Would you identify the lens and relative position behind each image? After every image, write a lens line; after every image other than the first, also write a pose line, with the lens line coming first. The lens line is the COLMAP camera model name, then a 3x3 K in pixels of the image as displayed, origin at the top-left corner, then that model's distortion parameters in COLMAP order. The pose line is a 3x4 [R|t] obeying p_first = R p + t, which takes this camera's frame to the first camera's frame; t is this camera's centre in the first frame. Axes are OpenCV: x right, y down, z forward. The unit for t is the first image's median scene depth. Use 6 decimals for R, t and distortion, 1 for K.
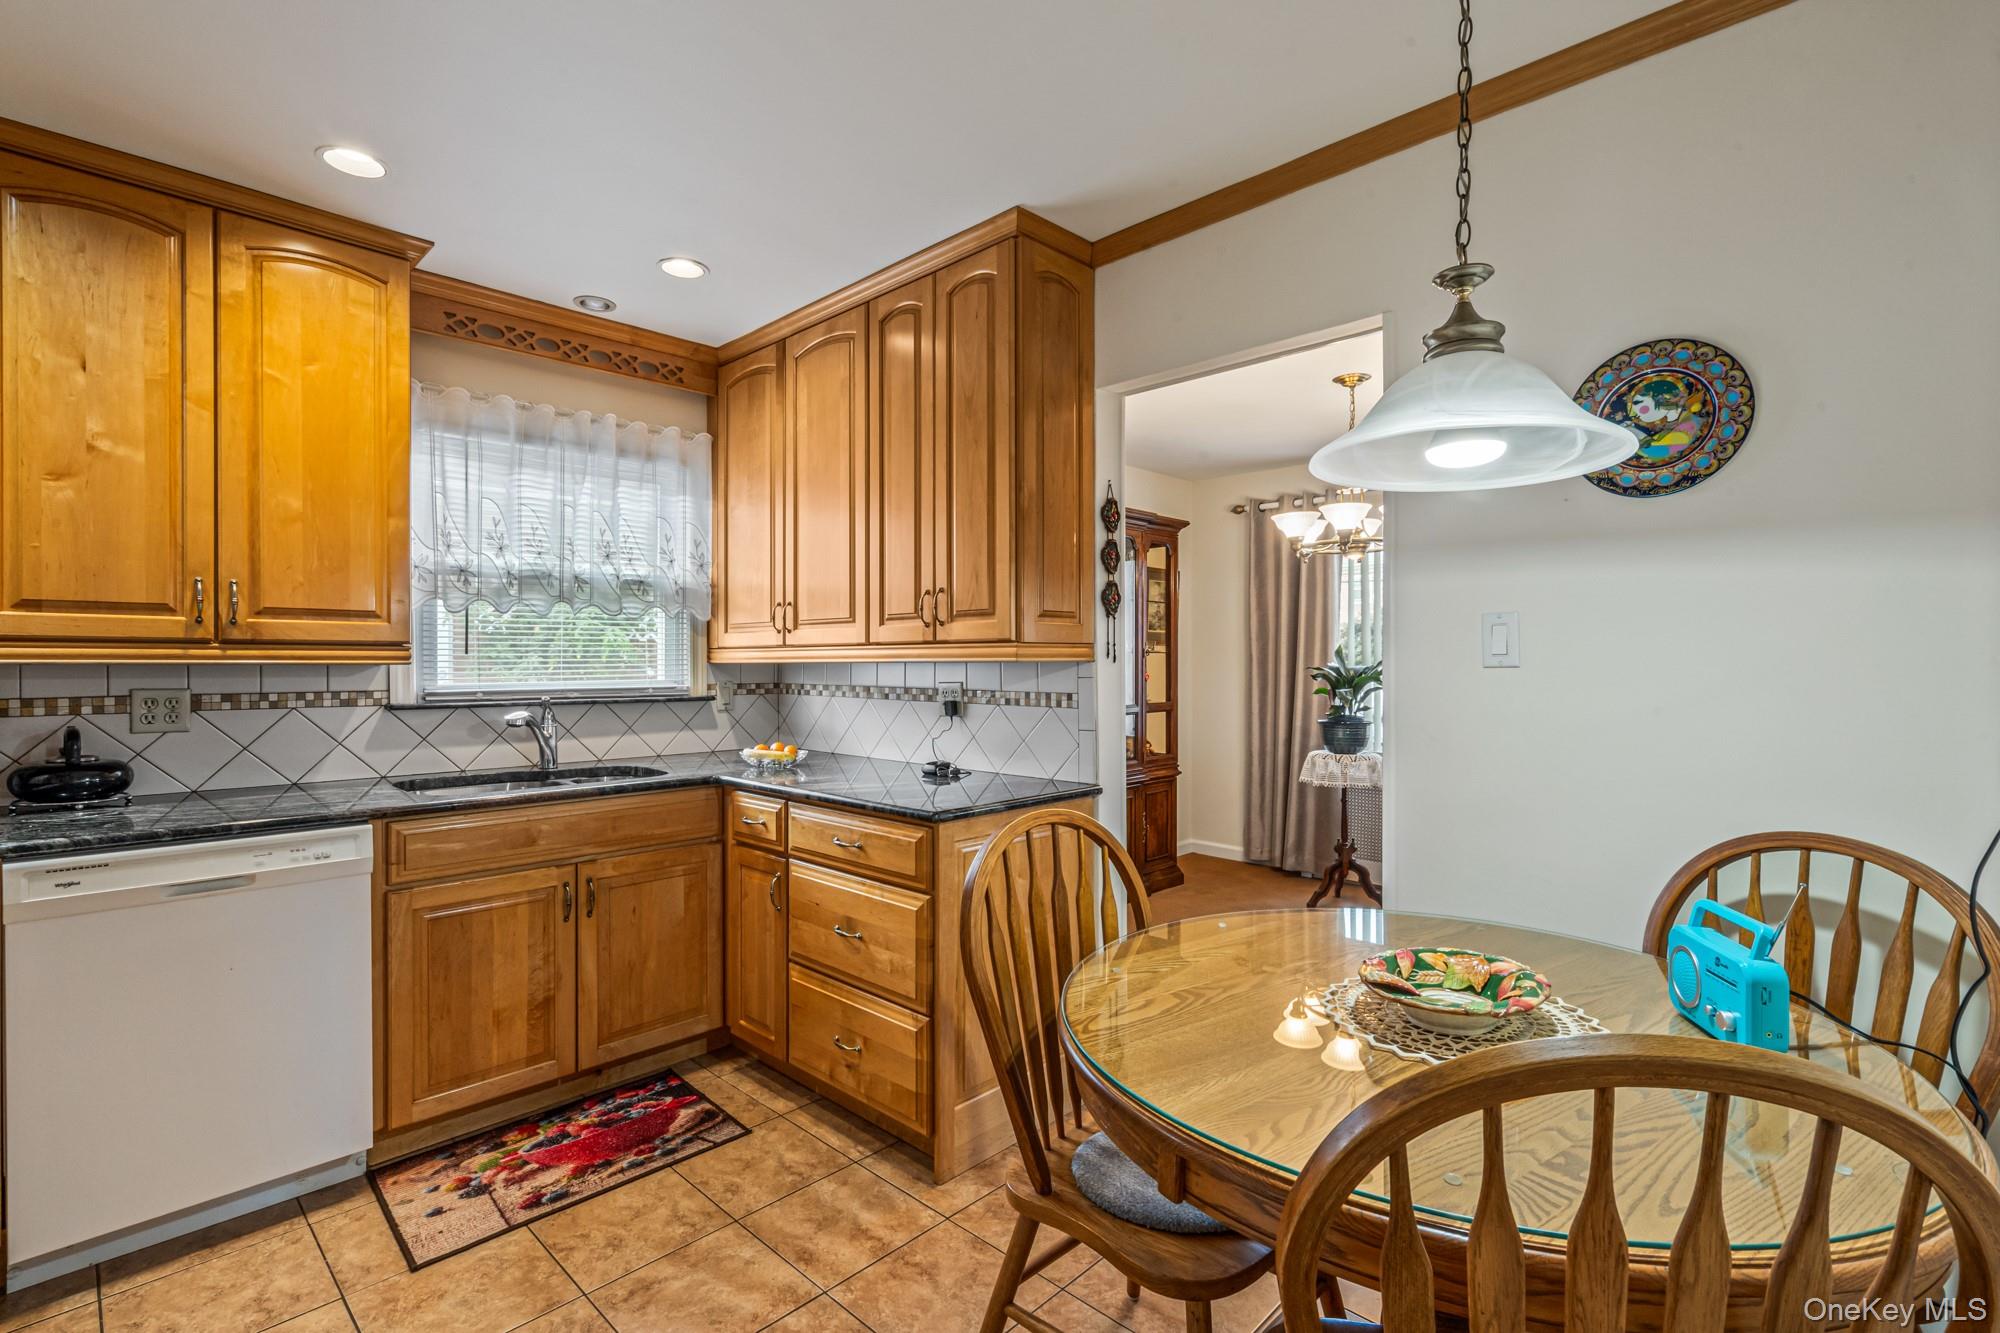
lens RADIAL K [[925.0, 0, 995.6], [0, 925.0, 663.8], [0, 0, 1]] dist [-0.003343, -0.000014]
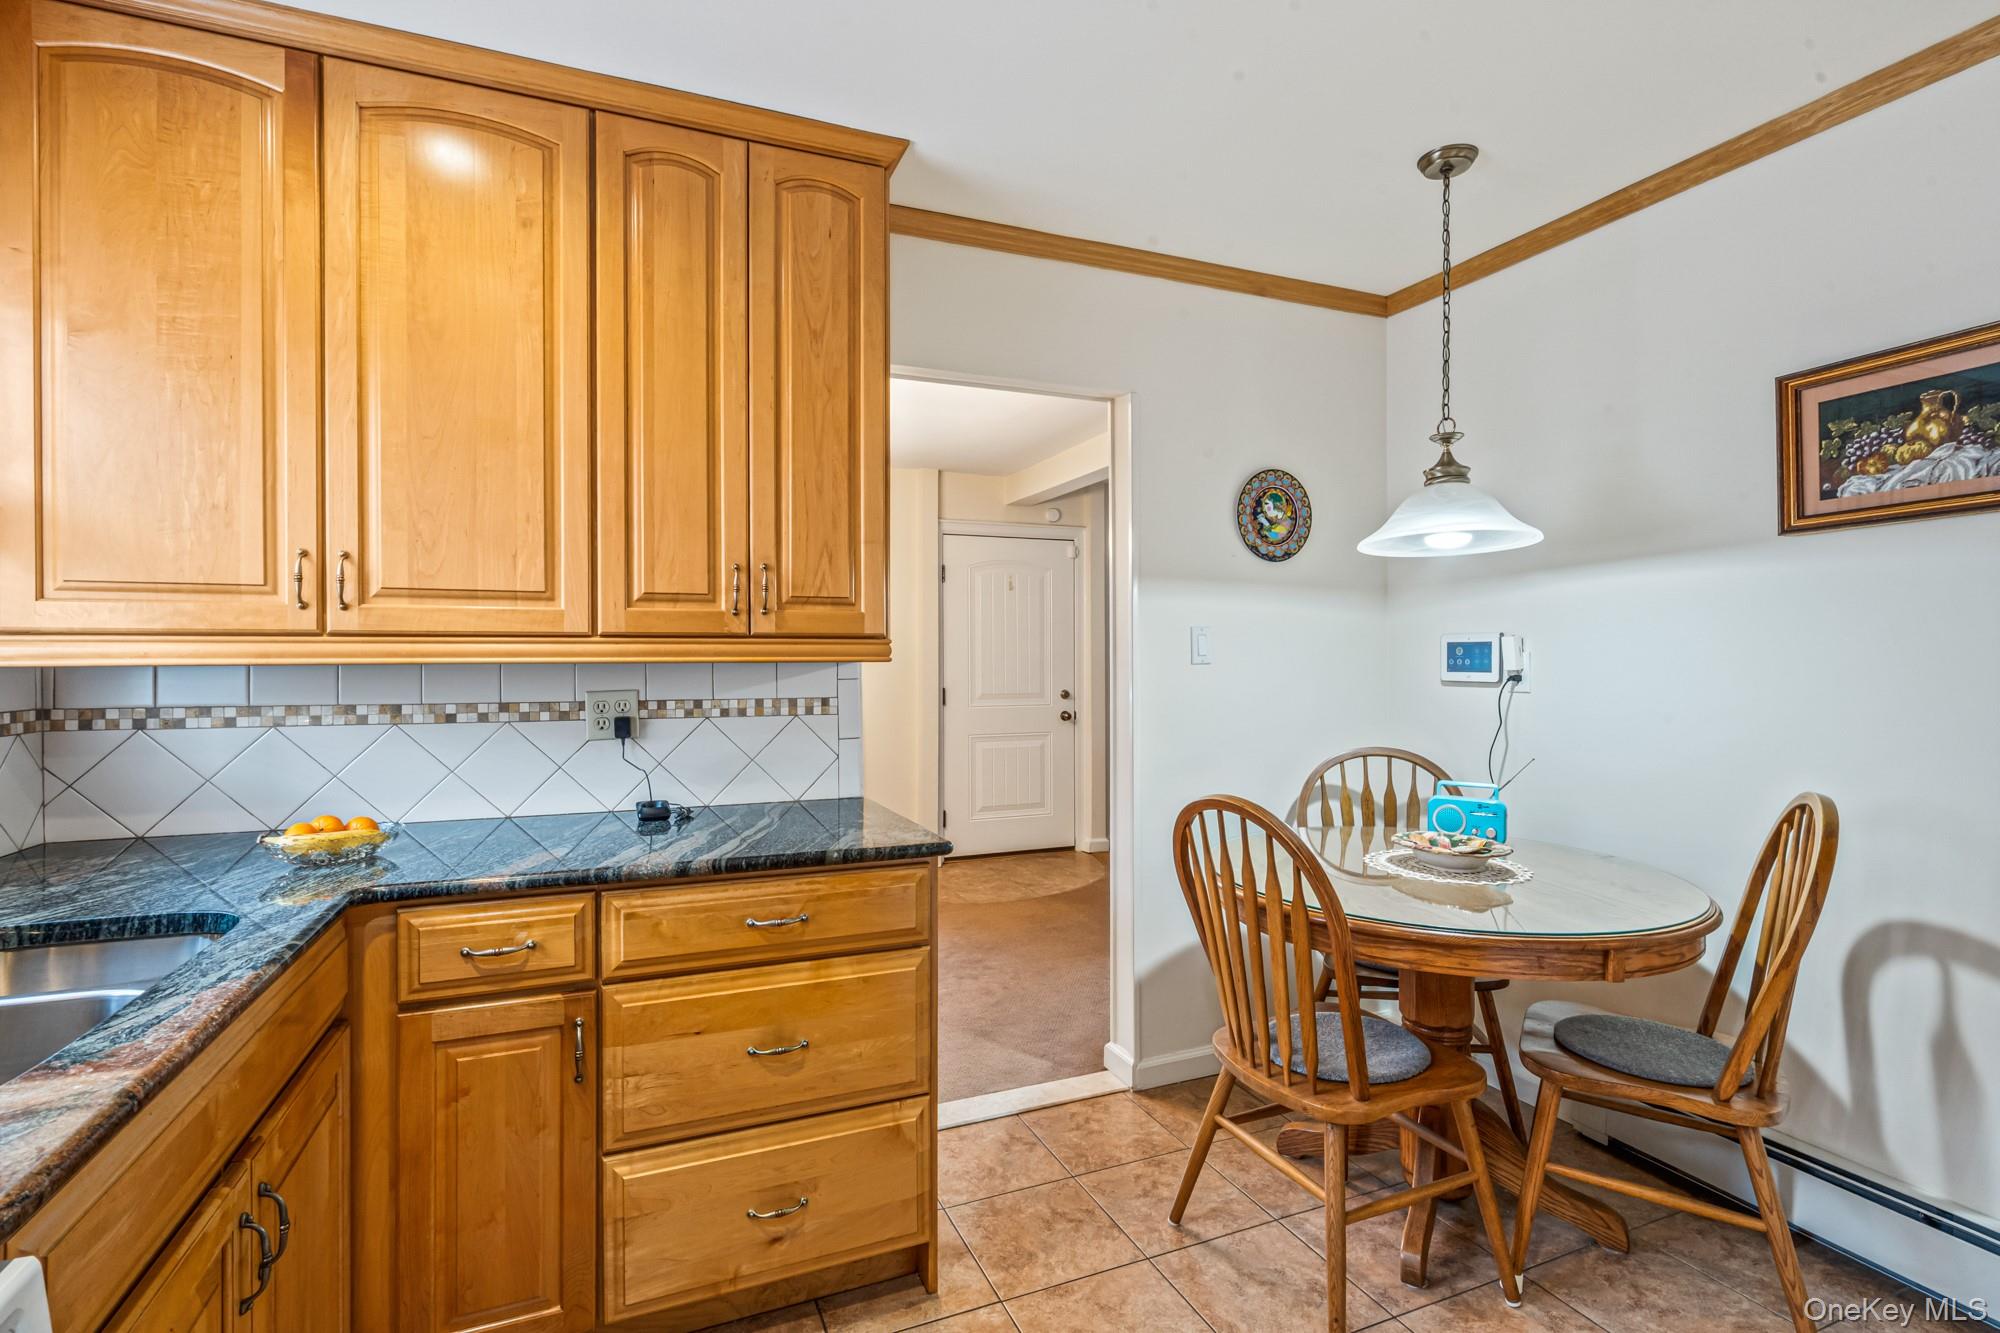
lens RADIAL K [[925.0, 0, 989.6], [0, 925.0, 664.9], [0, 0, 1]] dist [-0.003343, -0.000014]
pose [[0.401162, -0.001744, 0.916005, -0.643856], [0.006209, 0.999980, -0.000816, 0.002267], [-0.915986, 0.006015, 0.401165, 0.501790]]
